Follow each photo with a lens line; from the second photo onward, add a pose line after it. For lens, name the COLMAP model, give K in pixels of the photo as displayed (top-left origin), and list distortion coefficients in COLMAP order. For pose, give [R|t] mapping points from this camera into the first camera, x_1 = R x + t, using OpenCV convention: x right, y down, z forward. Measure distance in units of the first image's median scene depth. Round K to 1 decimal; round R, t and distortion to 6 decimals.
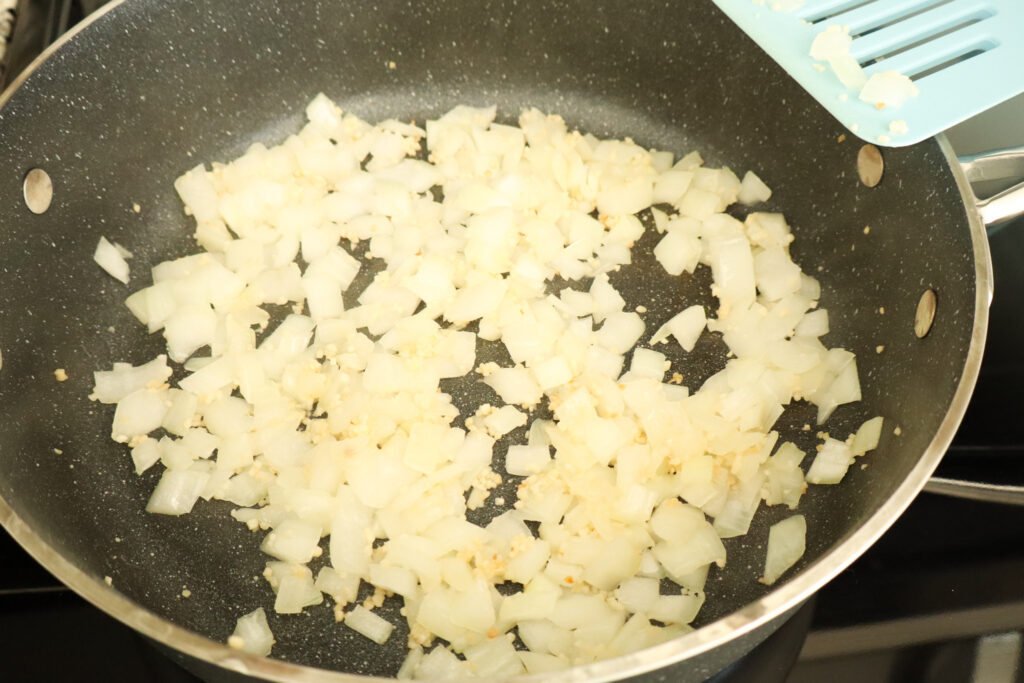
lens RADIAL K [[1008.5, 0, 512.0], [0, 1008.5, 341.5], [0, 0, 1]] dist [0.005635, 0.002360]
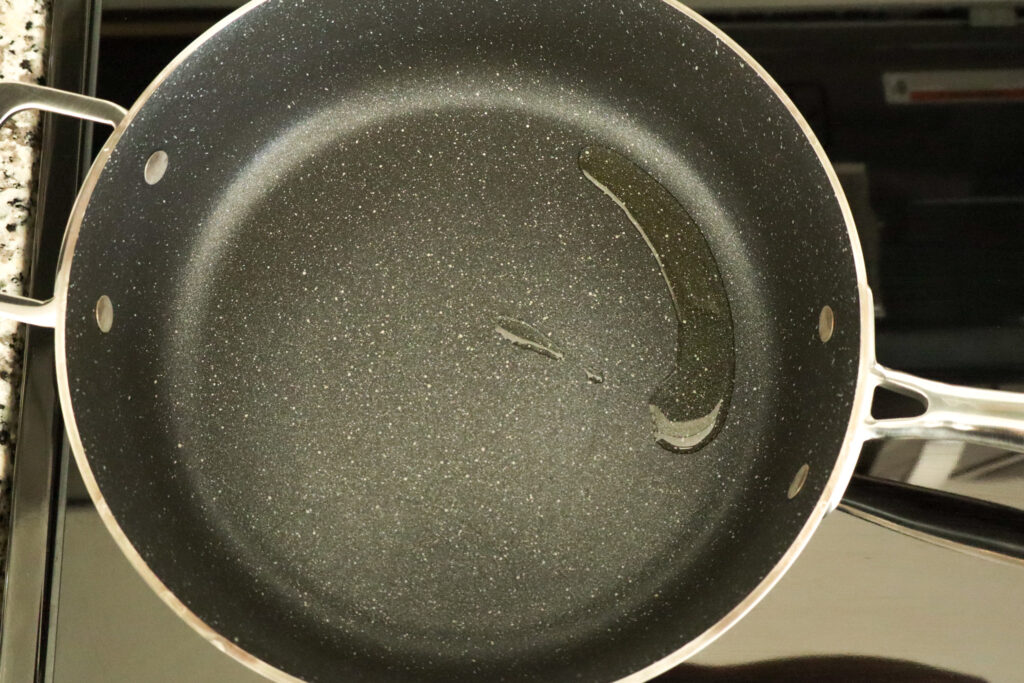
lens RADIAL K [[1057.2, 0, 512.0], [0, 1057.2, 341.5], [0, 0, 1]] dist [0.003277, 0.017027]
pose [[0.958367, 0.277506, -0.067260, 0.088796], [-0.234201, 0.898690, 0.370817, -0.493646], [0.163350, -0.339627, 0.926267, -0.188344]]
